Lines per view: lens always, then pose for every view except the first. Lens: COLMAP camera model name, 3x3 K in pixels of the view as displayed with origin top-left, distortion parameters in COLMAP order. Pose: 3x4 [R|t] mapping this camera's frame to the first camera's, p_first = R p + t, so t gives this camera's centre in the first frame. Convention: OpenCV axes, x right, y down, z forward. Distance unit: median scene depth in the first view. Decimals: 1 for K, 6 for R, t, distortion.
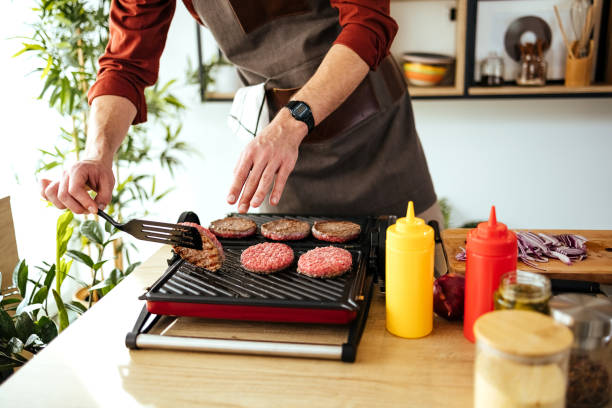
lens RADIAL K [[611.3, 0, 306.0], [0, 611.3, 204.0], [0, 0, 1]] dist [-0.017702, -0.009939]
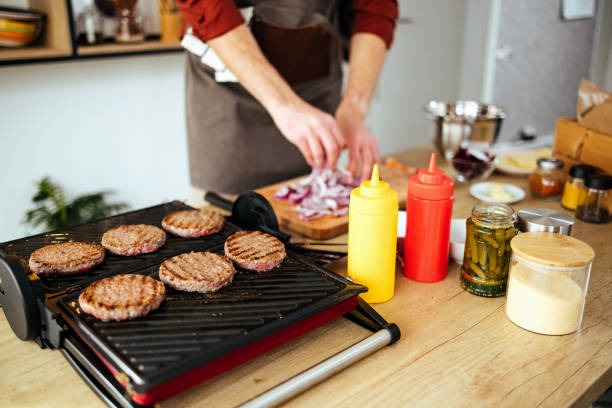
lens RADIAL K [[611.3, 0, 306.0], [0, 611.3, 204.0], [0, 0, 1]] dist [-0.017702, -0.009939]
pose [[0.602547, -0.228503, 0.764672, -0.548759], [0.176933, 0.972540, 0.151200, -0.091302], [-0.778223, 0.044191, 0.626431, 0.414325]]
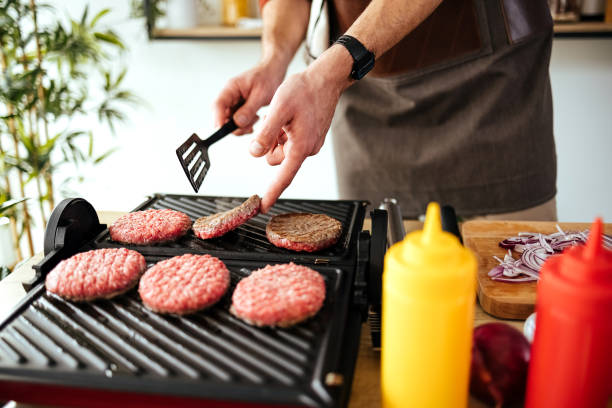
lens RADIAL K [[613.0, 0, 306.0], [0, 613.0, 204.0], [0, 0, 1]] dist [0.011974, 0.008251]
pose [[0.999753, 0.004456, 0.021755, 0.043265], [-0.006116, 0.997027, 0.076805, -0.037934], [-0.021348, -0.076919, 0.996809, 0.408614]]
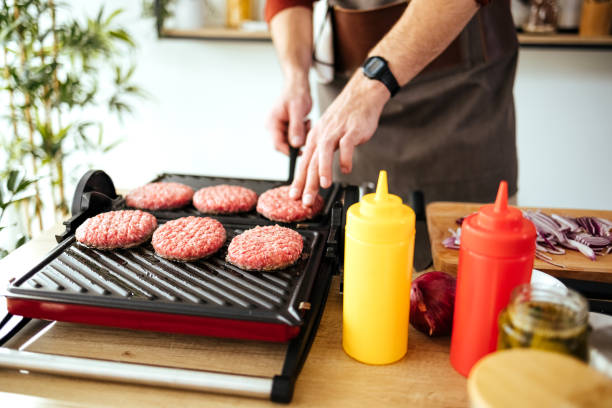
lens RADIAL K [[613.0, 0, 306.0], [0, 613.0, 204.0], [0, 0, 1]] dist [0.011974, 0.008251]
pose [[0.999146, 0.034138, 0.023282, 0.059926], [-0.035736, 0.996760, 0.072058, -0.011816], [-0.020747, -0.072829, 0.997129, 0.267564]]
